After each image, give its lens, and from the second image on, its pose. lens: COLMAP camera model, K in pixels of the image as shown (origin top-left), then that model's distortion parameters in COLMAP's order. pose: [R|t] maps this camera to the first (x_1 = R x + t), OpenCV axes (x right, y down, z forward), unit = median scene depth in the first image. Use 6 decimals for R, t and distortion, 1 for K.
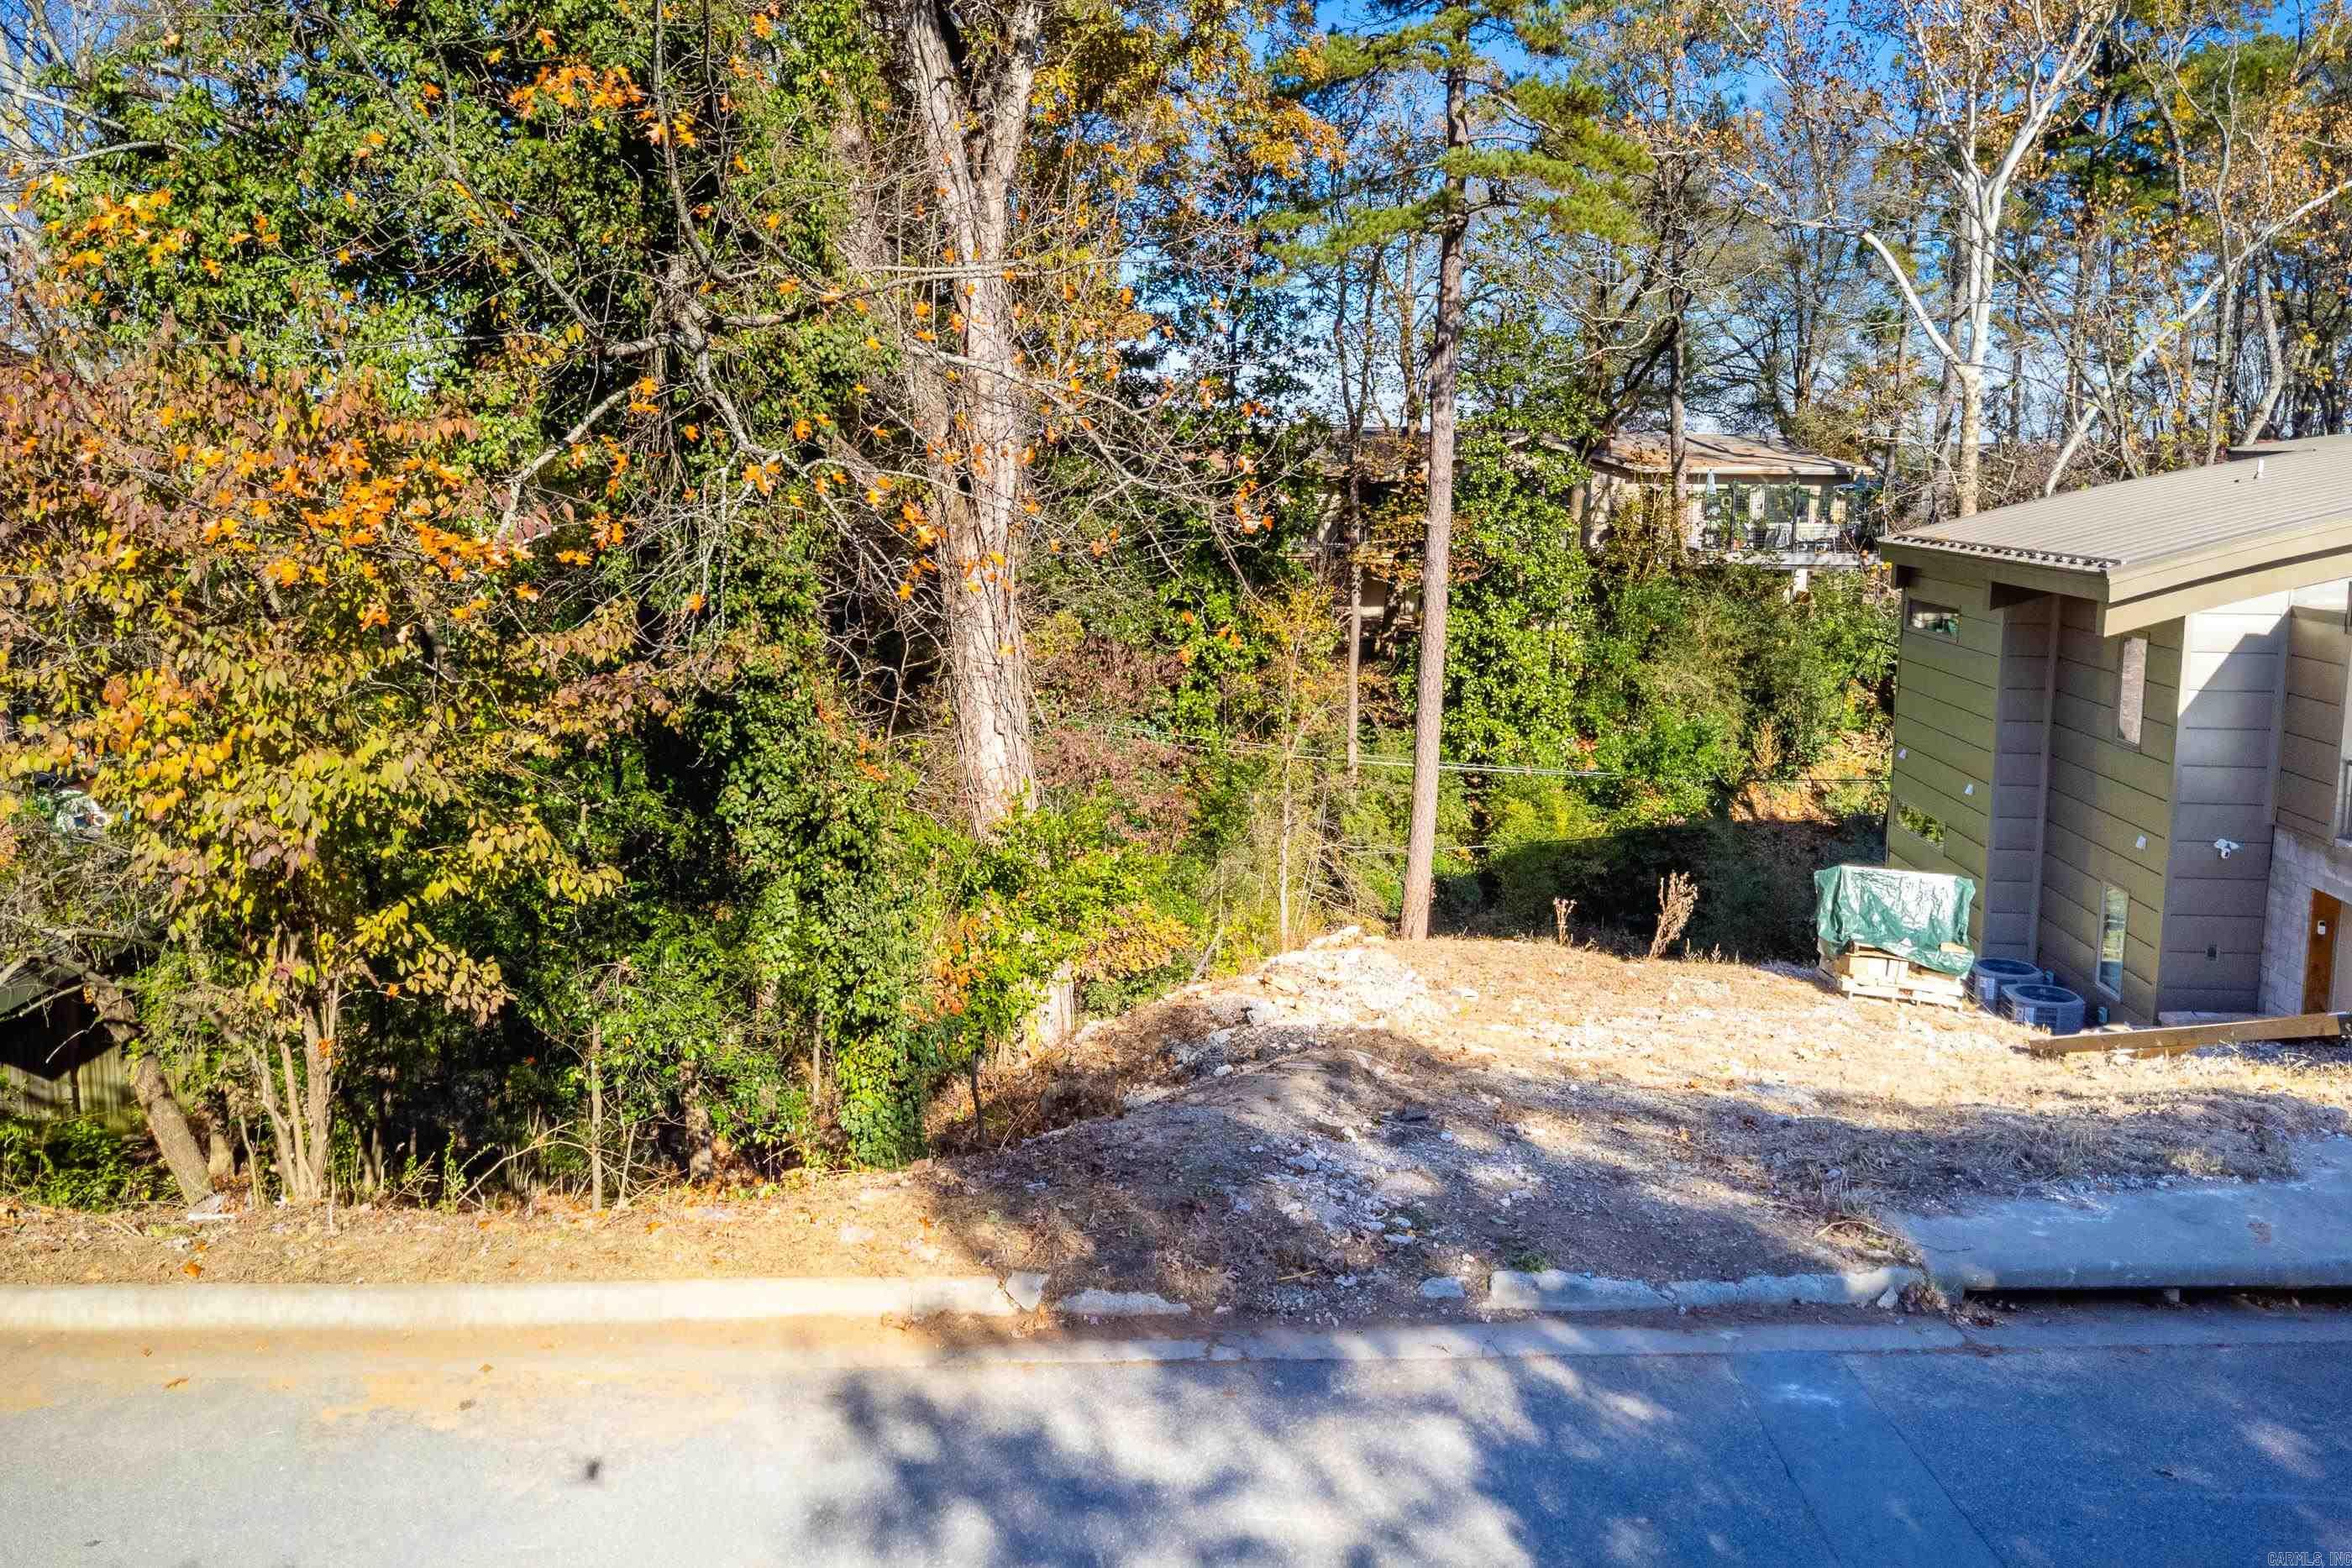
lens RADIAL K [[1709.2, 0, 1167.5], [0, 1709.2, 685.3], [0, 0, 1]] dist [0.004063, -0.004700]
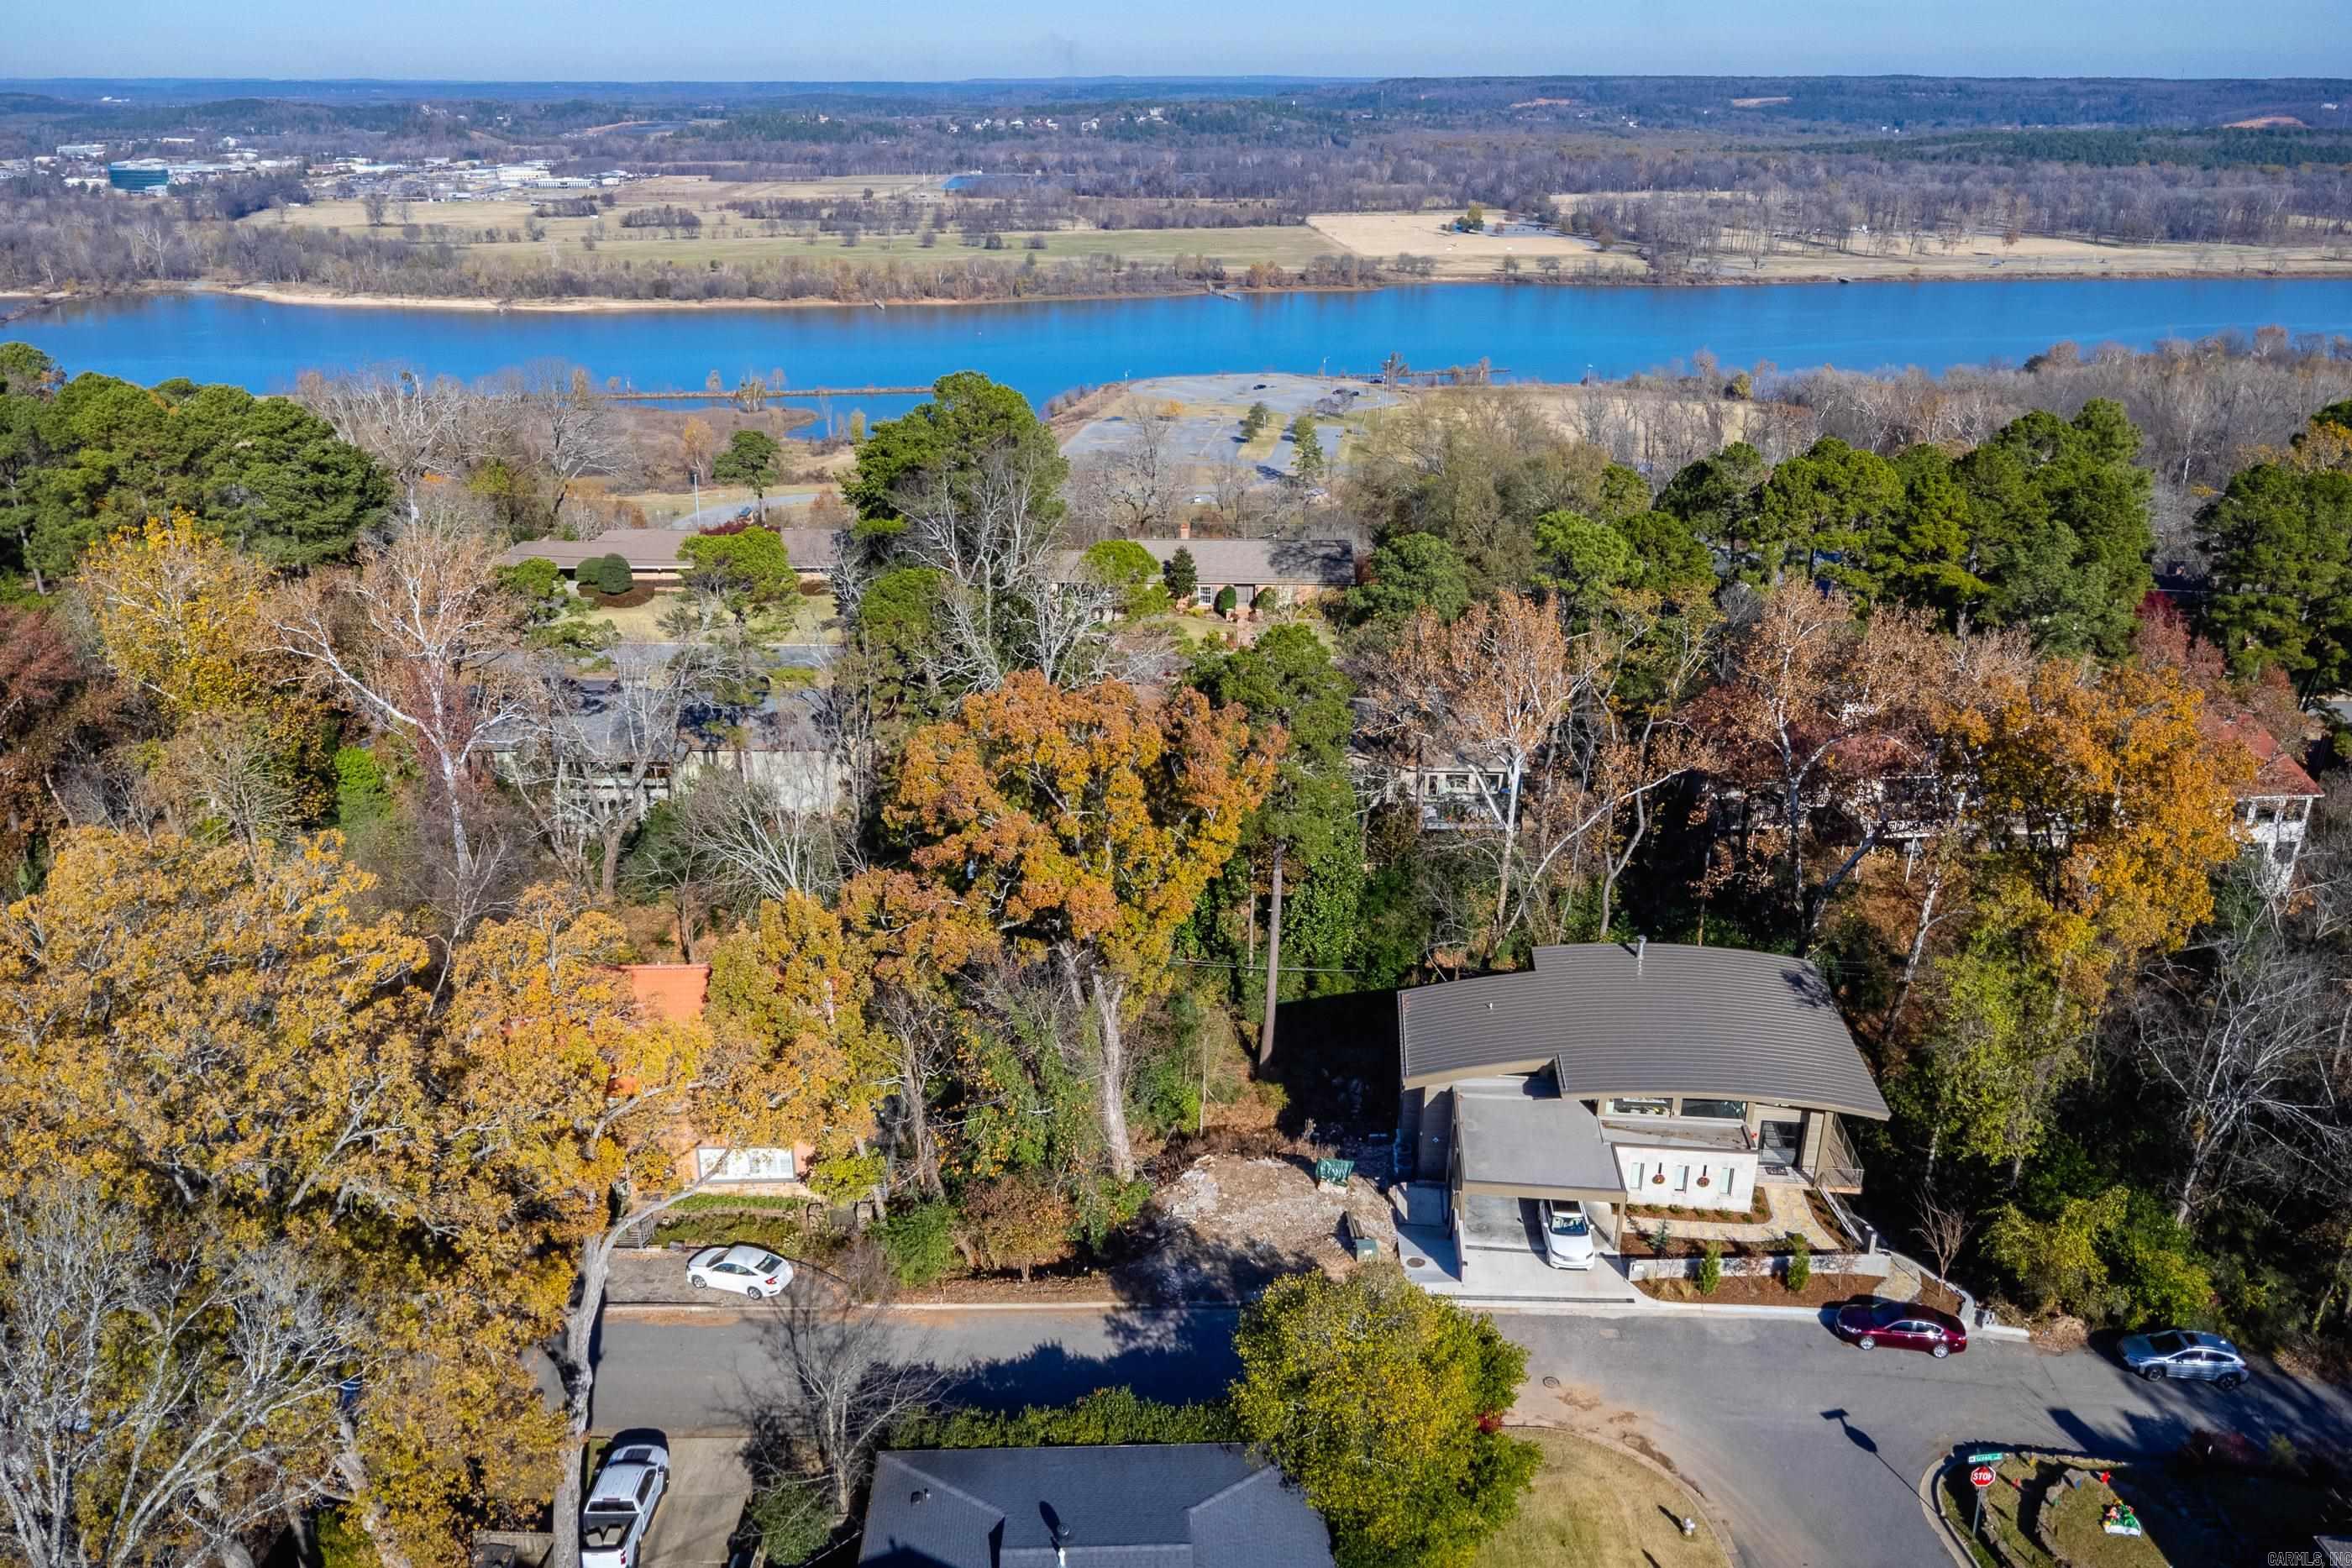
lens RADIAL K [[1711.2, 0, 1173.3], [0, 1711.2, 773.7], [0, 0, 1]] dist [0.004766, -0.007772]
pose [[0.999766, 0.004344, -0.021215, 0.123477], [0.001040, 0.968918, 0.247378, -1.836130], [0.021630, -0.247342, 0.968687, -2.805419]]
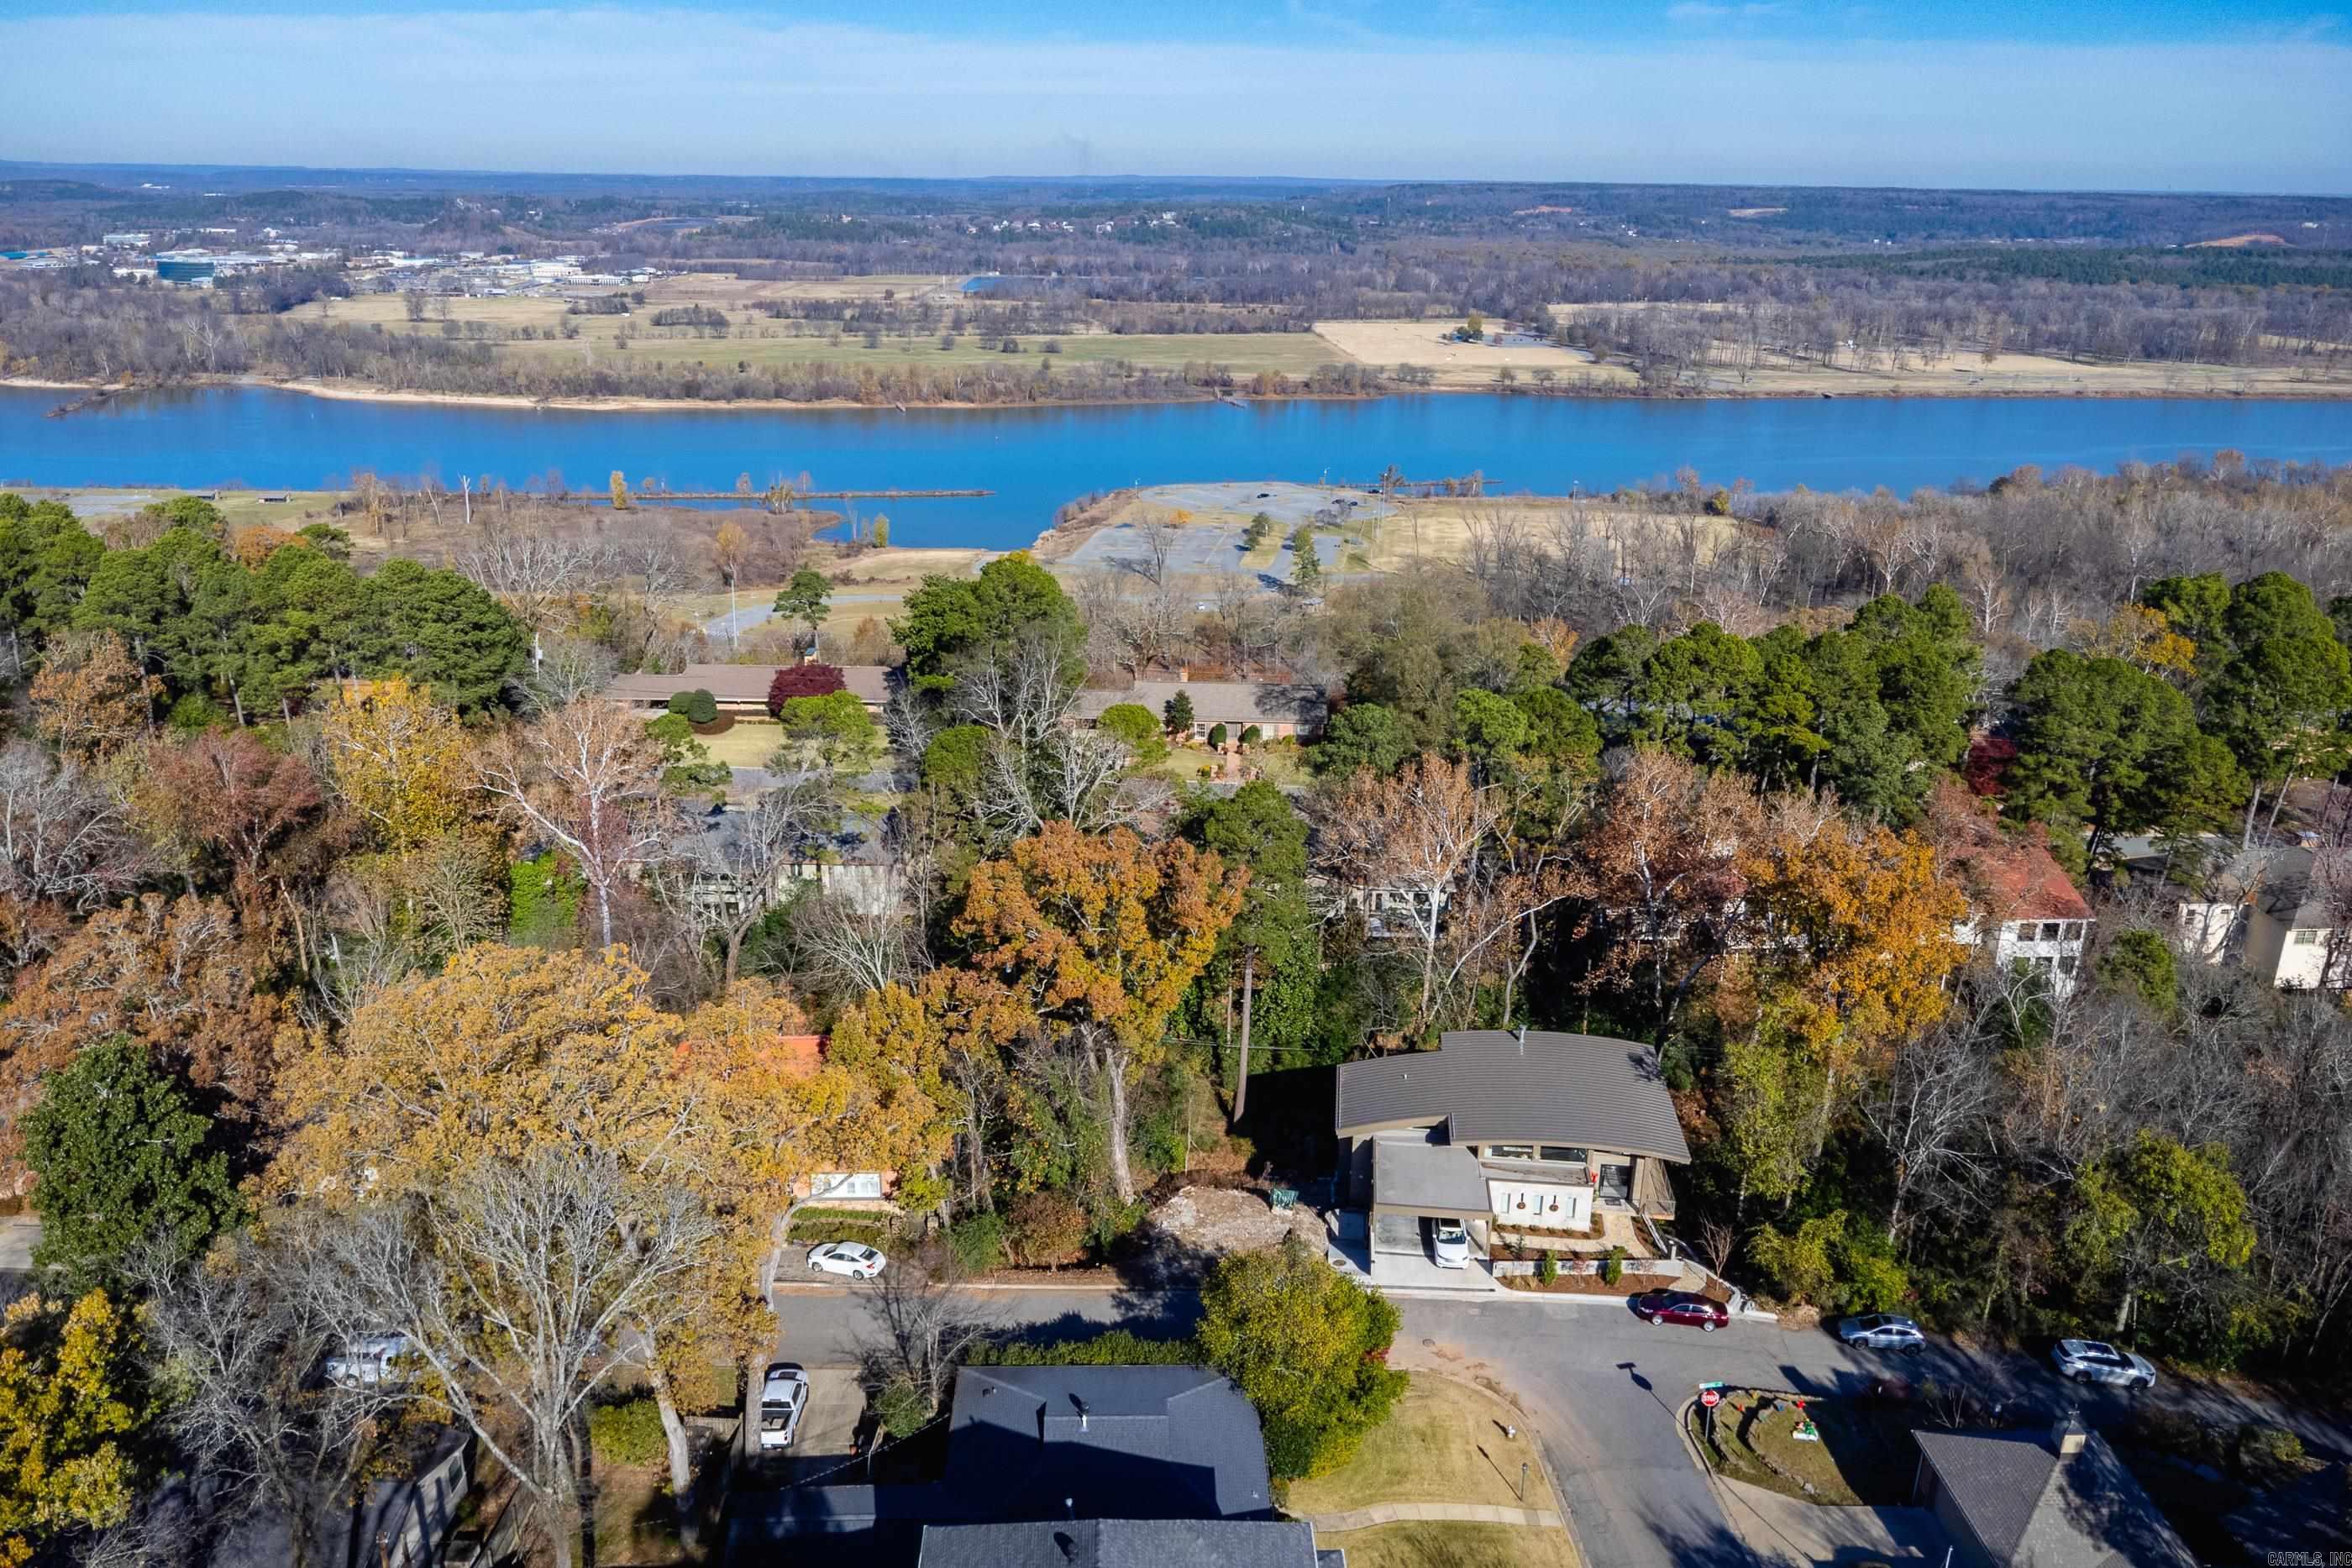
lens RADIAL K [[1696.3, 0, 1174.7], [0, 1696.3, 792.3], [0, 0, 1]] dist [0.001295, 0.000279]
pose [[0.999577, 0.017653, -0.023097, 0.181170], [-0.012412, 0.977614, 0.210040, -2.314158], [0.026287, -0.209664, 0.977420, -4.127205]]
